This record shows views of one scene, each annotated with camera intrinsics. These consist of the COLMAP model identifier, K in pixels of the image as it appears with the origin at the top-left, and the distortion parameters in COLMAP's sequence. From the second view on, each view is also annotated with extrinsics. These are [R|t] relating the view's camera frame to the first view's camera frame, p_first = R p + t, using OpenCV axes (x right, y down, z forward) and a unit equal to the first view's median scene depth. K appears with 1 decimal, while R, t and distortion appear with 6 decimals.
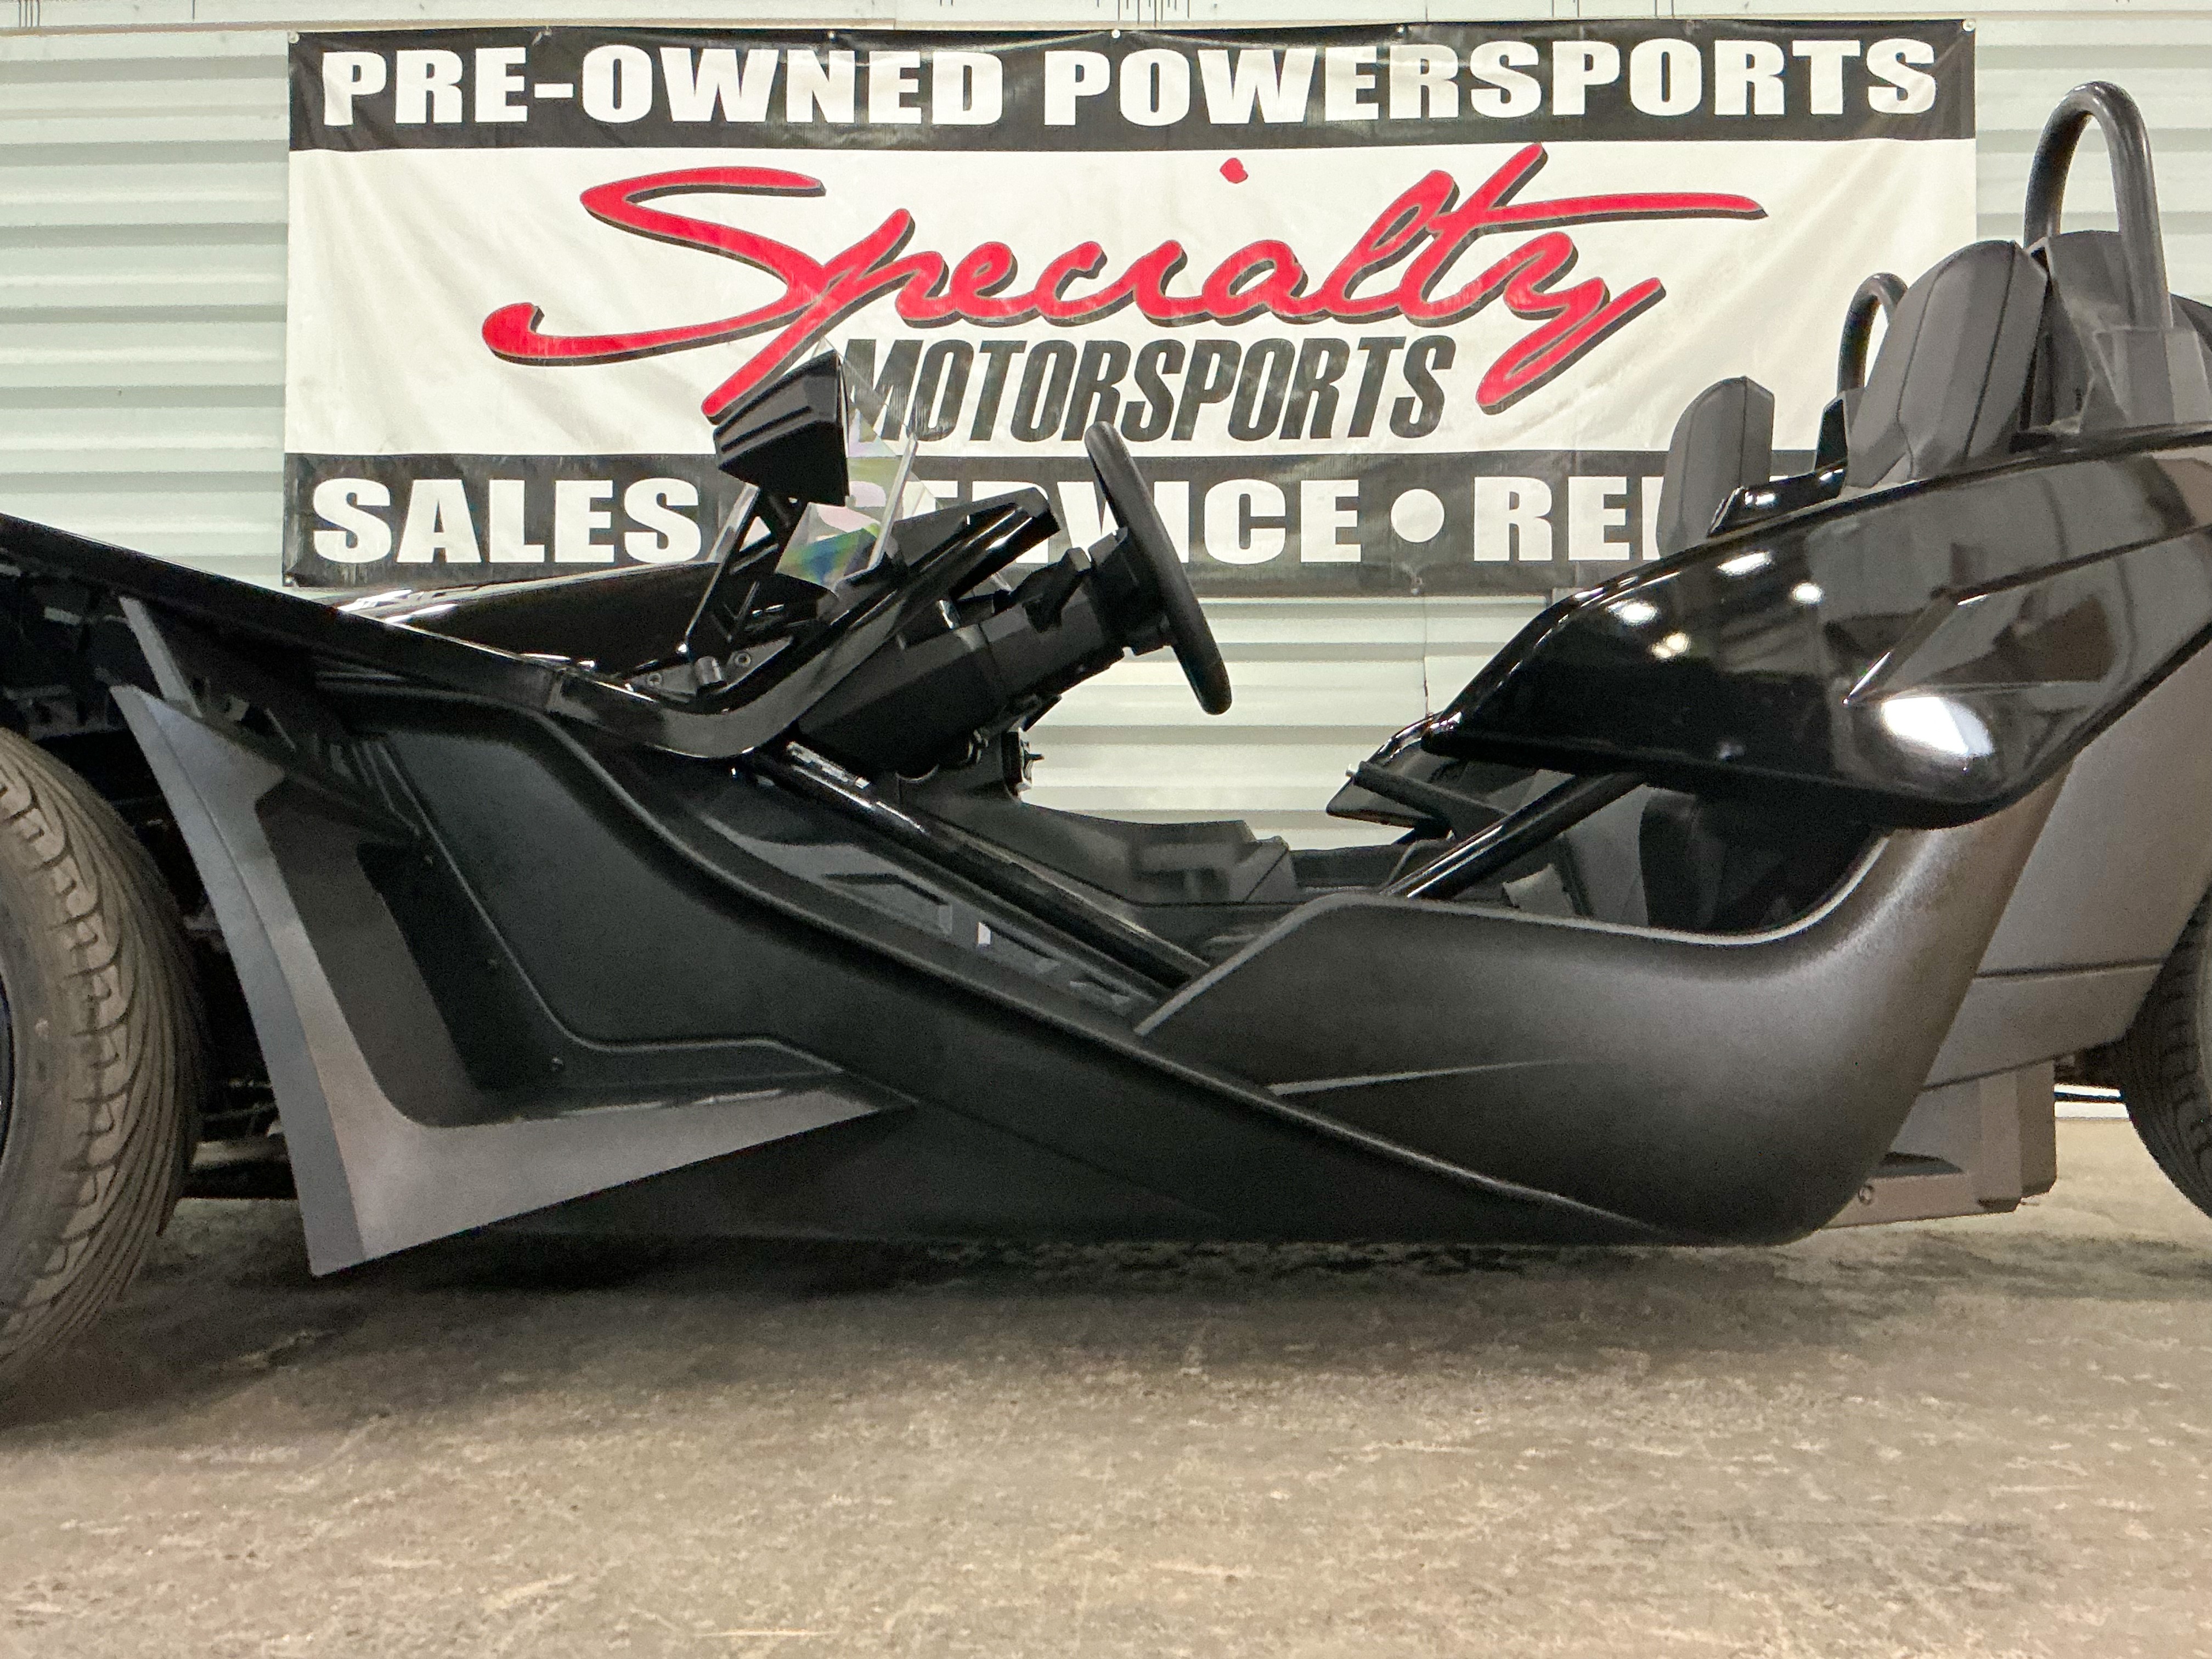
lens RADIAL K [[2269.3, 0, 1107.0], [0, 2269.3, 826.2], [0, 0, 1]] dist [0.157953, -0.341349]
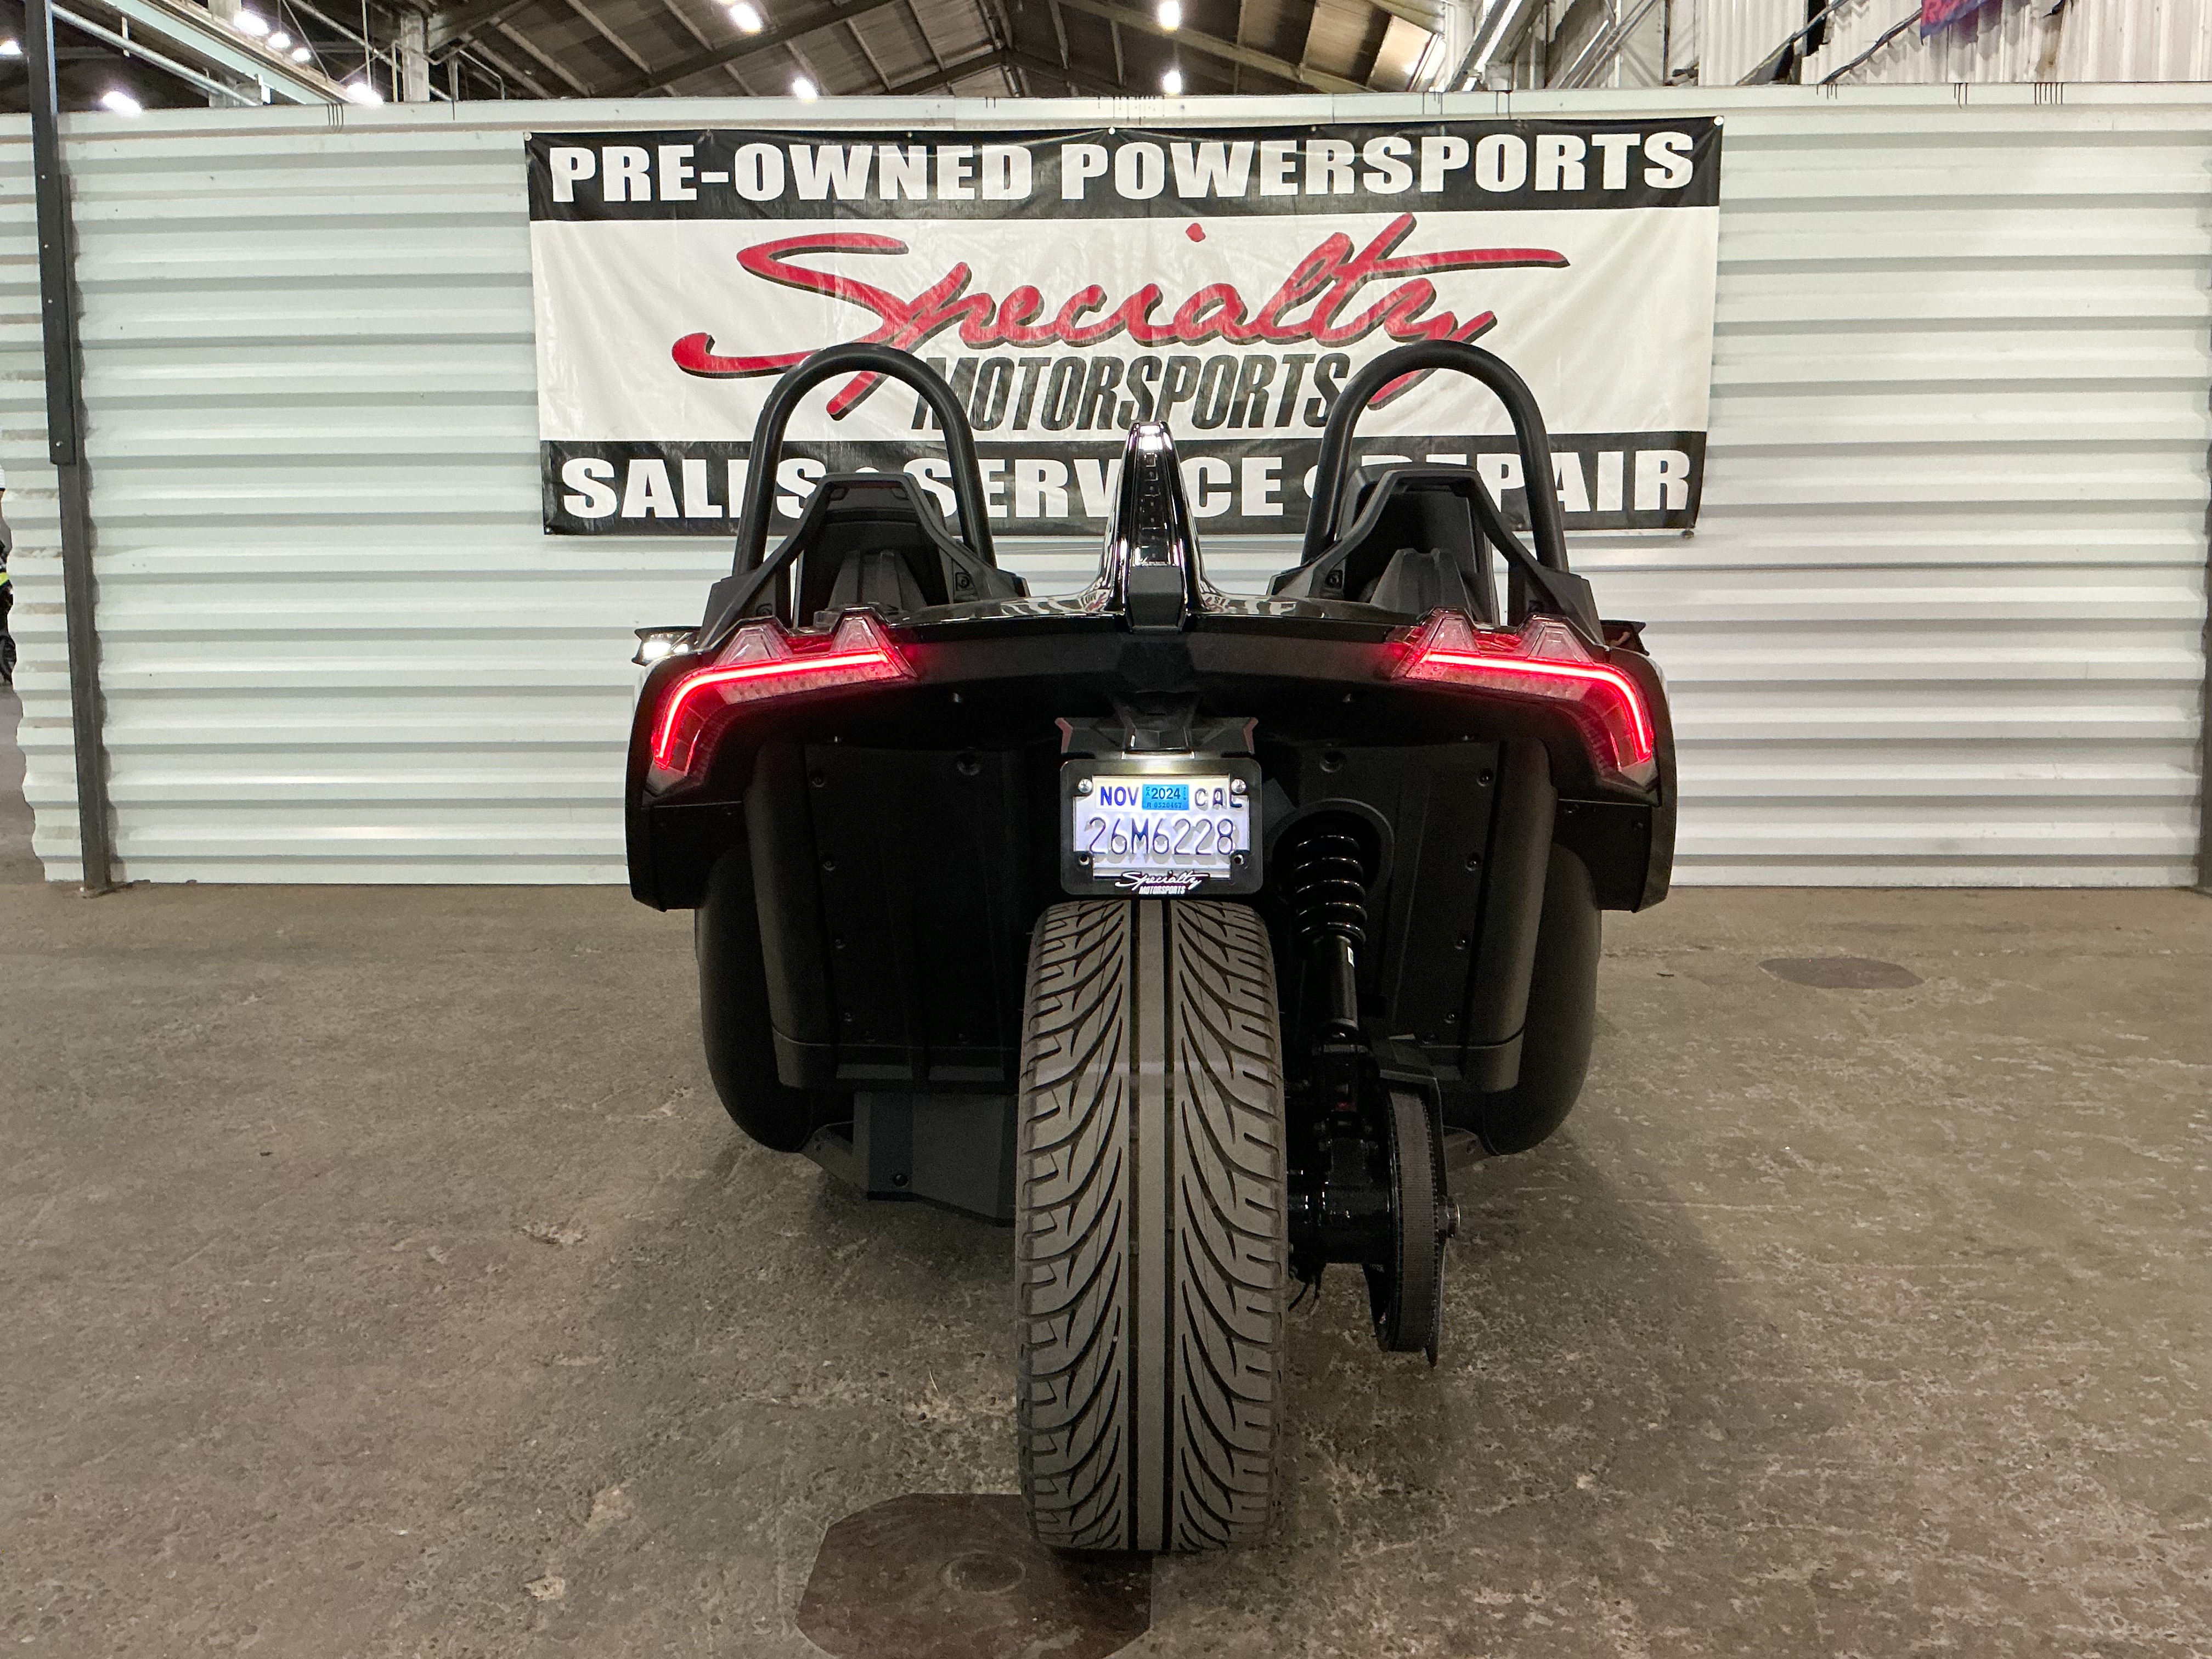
lens RADIAL K [[1972.5, 0, 1104.8], [0, 1972.5, 828.4], [0, 0, 1]] dist [0.159502, -0.335848]
pose [[0.999918, -0.007447, -0.010453, 0.009311], [0.009081, 0.986056, 0.166164, -0.128518], [0.009070, -0.166245, 0.986043, -0.278596]]
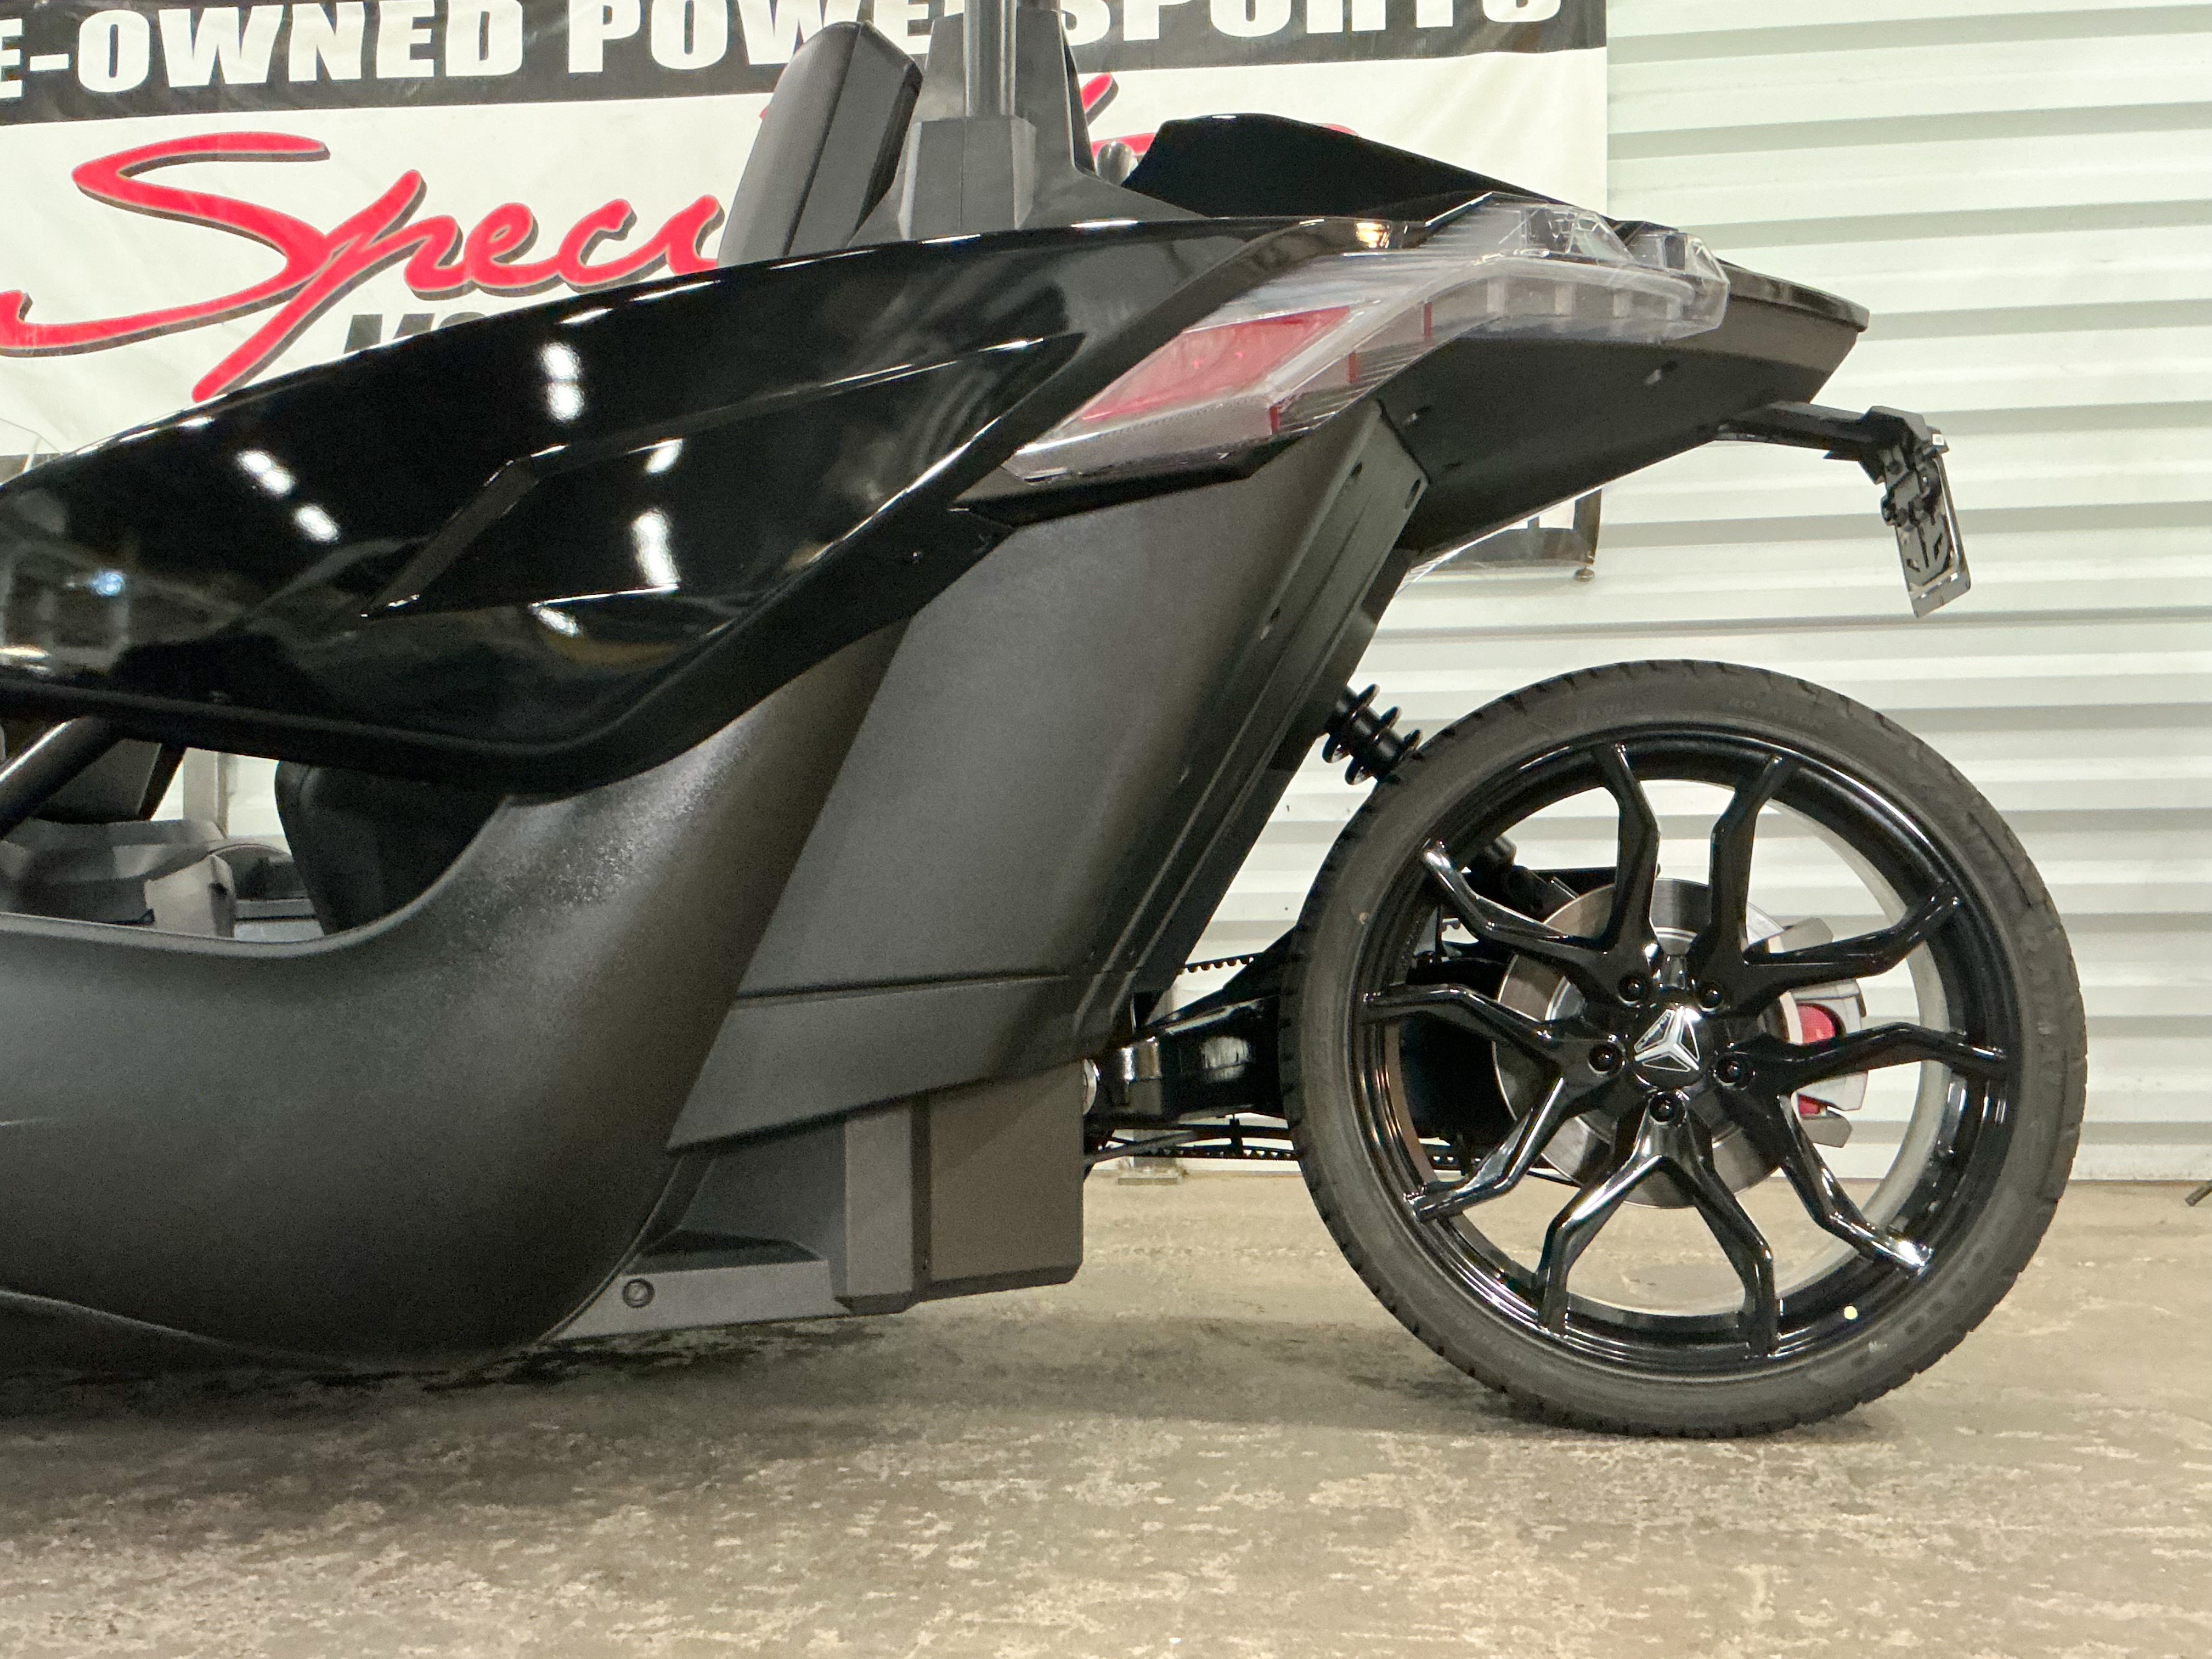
lens RADIAL K [[2269.3, 0, 1107.0], [0, 2269.3, 826.2], [0, 0, 1]] dist [0.157953, -0.341349]
pose [[0.996597, -0.015030, -0.081041, 0.252757], [0.013098, 0.999618, -0.024320, 0.013504], [0.081375, 0.023176, 0.996414, 0.127138]]
